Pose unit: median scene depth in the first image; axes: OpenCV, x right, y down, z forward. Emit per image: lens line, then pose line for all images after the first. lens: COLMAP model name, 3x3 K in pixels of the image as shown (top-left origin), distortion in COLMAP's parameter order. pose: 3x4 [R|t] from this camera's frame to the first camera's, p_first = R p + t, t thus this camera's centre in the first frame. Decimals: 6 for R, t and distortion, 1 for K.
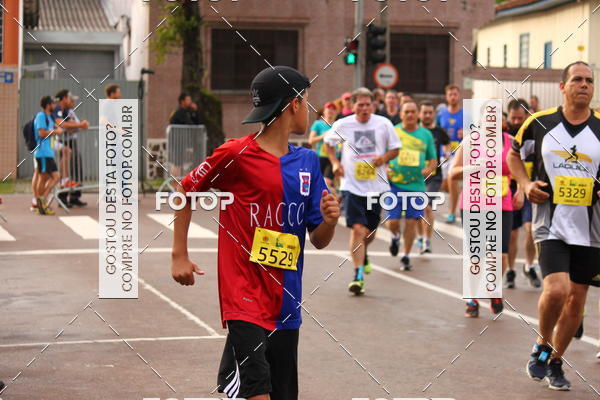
lens RADIAL K [[3652.3, 0, 301.2], [0, 3652.3, 200.8], [0, 0, 1]] dist [0.570549, 0.000000]
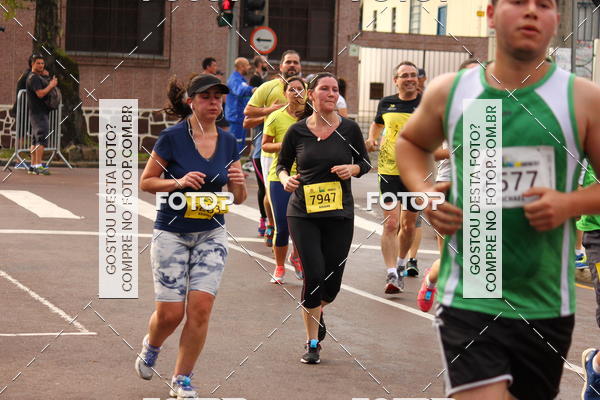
lens RADIAL K [[3652.3, 0, 247.4], [0, 3652.3, 233.3], [0, 0, 1]] dist [0.570549, 0.000000]
pose [[0.997183, 0.019311, 0.072485, -0.044496], [-0.020991, 0.999527, 0.022487, -0.006923], [-0.072017, -0.023945, 0.997116, 0.107870]]
